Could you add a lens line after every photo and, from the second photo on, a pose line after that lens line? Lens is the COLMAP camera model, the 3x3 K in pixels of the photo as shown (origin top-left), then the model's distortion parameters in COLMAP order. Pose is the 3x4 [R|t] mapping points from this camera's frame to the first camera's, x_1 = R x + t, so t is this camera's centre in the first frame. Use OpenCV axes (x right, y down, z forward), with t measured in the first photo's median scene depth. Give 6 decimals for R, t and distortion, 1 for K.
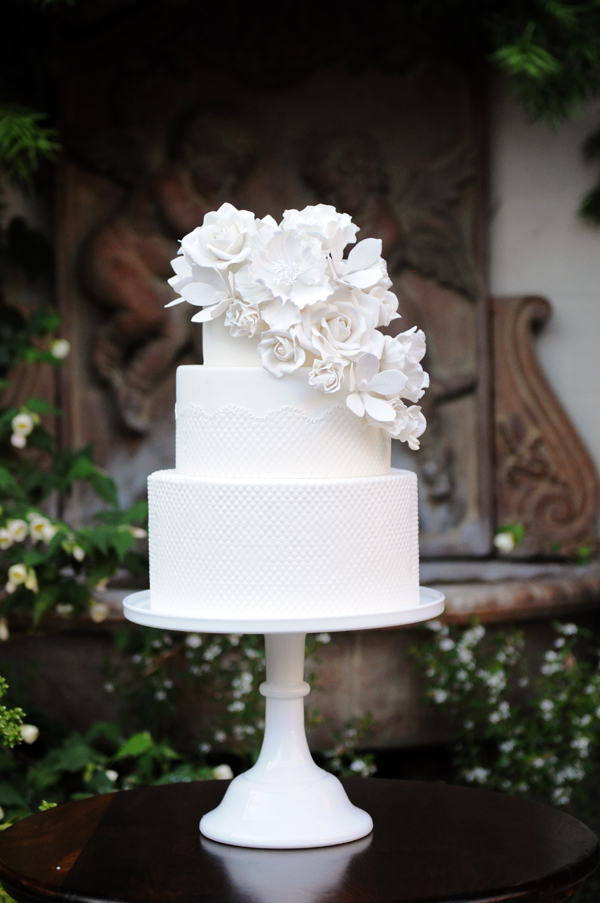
lens RADIAL K [[1987.5, 0, 298.6], [0, 1987.5, 450.8], [0, 0, 1]] dist [0.259474, 0.000000]
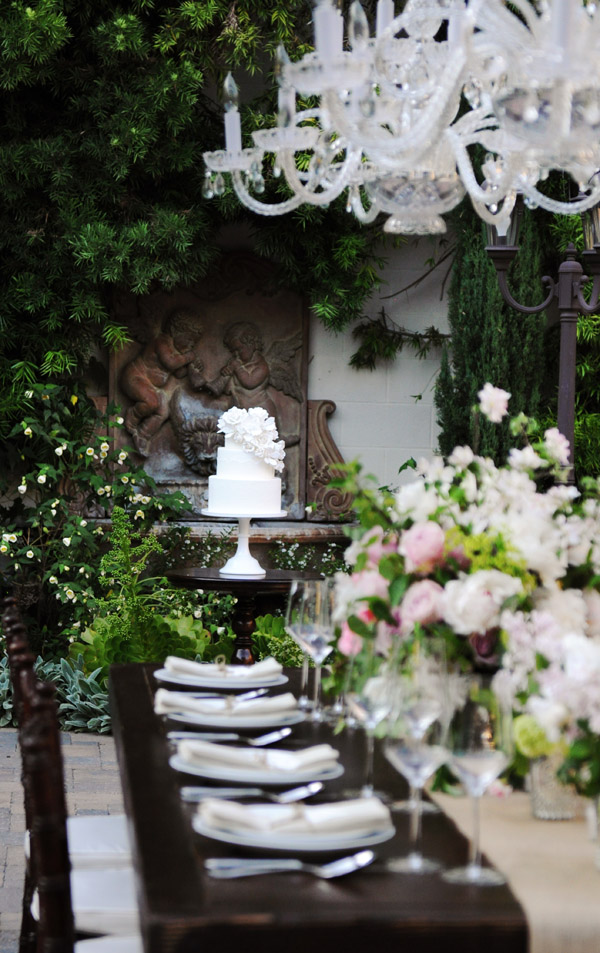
lens RADIAL K [[2504.4, 0, 300.0], [0, 2504.4, 476.9], [0, 0, 1]] dist [0.002662, 0.000000]
pose [[0.995664, 0.034867, 0.086237, -0.150108], [-0.035532, 0.999349, 0.006184, -0.010956], [-0.085965, -0.009221, 0.996255, -1.778465]]
